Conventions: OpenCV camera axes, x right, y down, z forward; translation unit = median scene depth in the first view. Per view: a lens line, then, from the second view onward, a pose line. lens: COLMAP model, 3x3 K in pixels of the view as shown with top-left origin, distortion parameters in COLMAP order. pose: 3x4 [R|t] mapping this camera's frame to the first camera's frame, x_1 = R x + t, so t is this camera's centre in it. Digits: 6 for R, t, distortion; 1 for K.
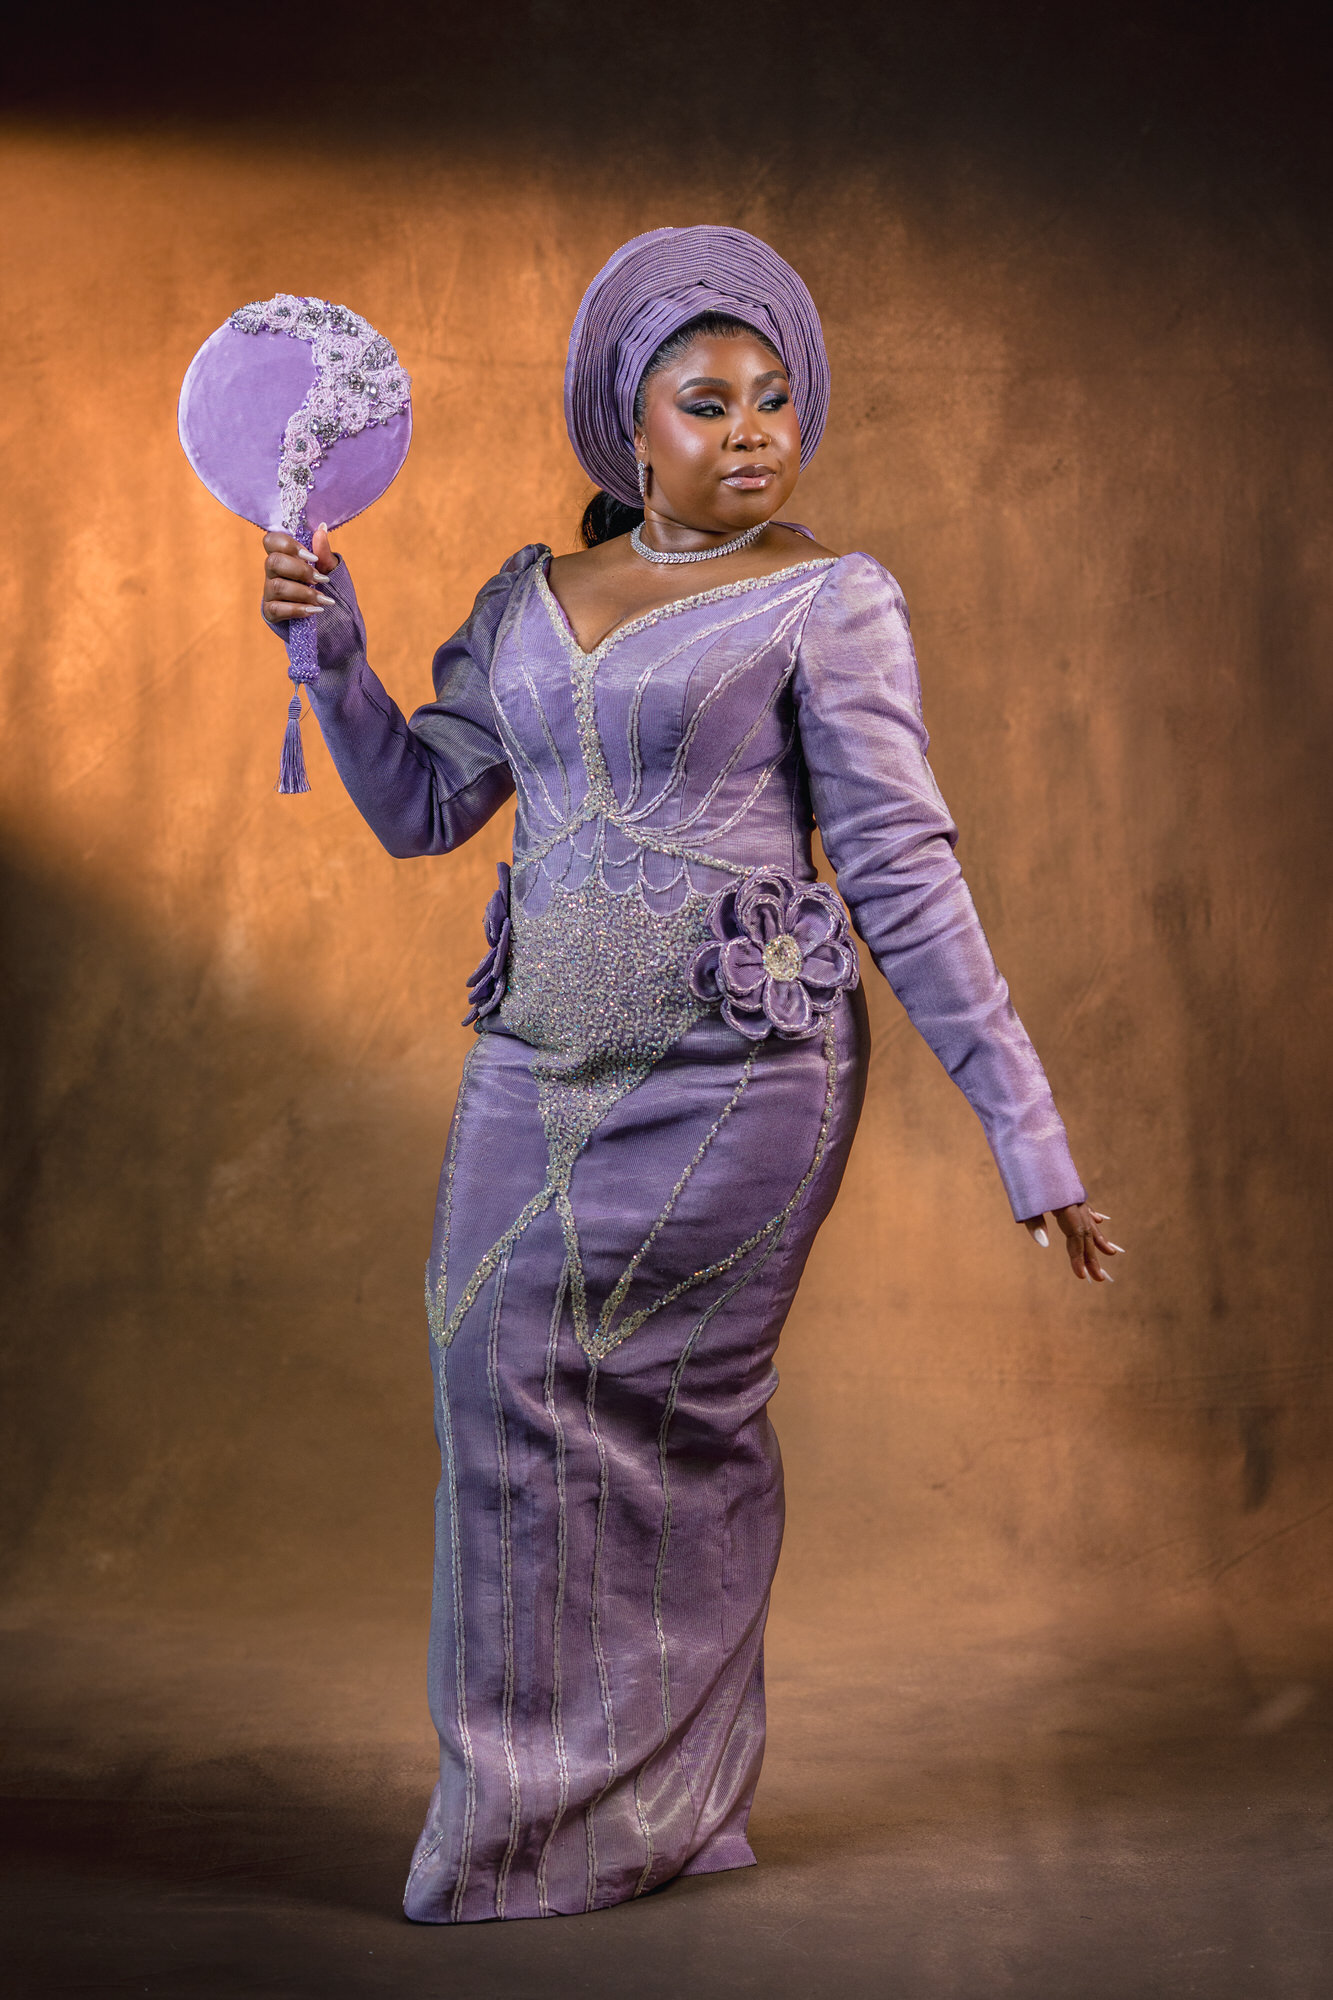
lens RADIAL K [[4921.5, 0, 668.2], [0, 4921.5, 996.4], [0, 0, 1]] dist [-0.062790, 0.000000]
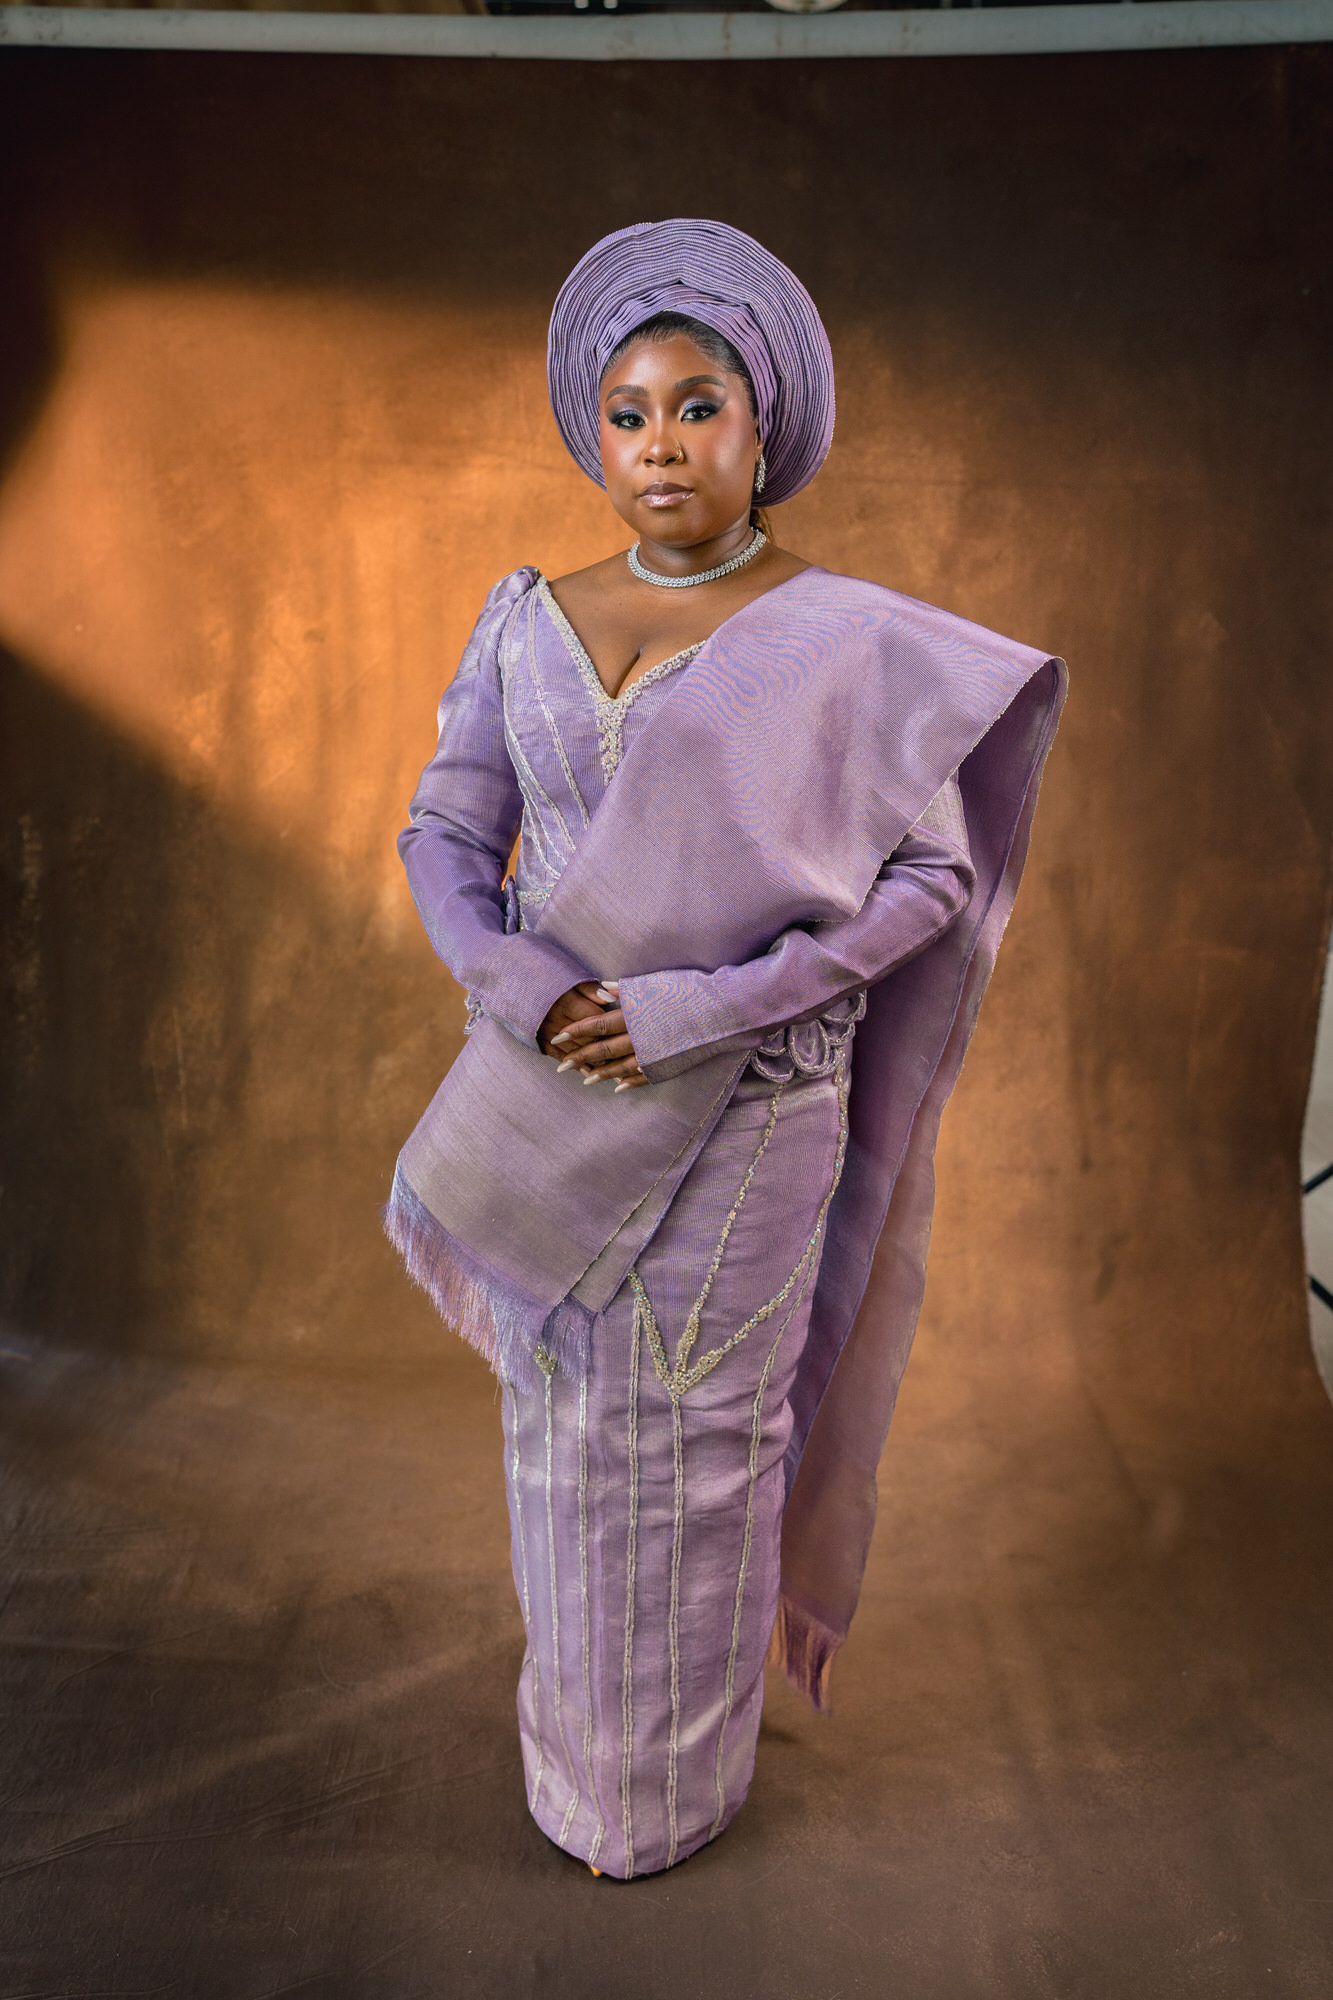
lens RADIAL K [[1890.5, 0, 656.9], [0, 1890.5, 1021.0], [0, 0, 1]] dist [-0.015576, 0.000000]
pose [[0.999889, 0.013799, 0.005552, -0.015437], [-0.014365, 0.992709, 0.119681, -0.041766], [-0.003860, -0.119747, 0.992797, 0.469362]]
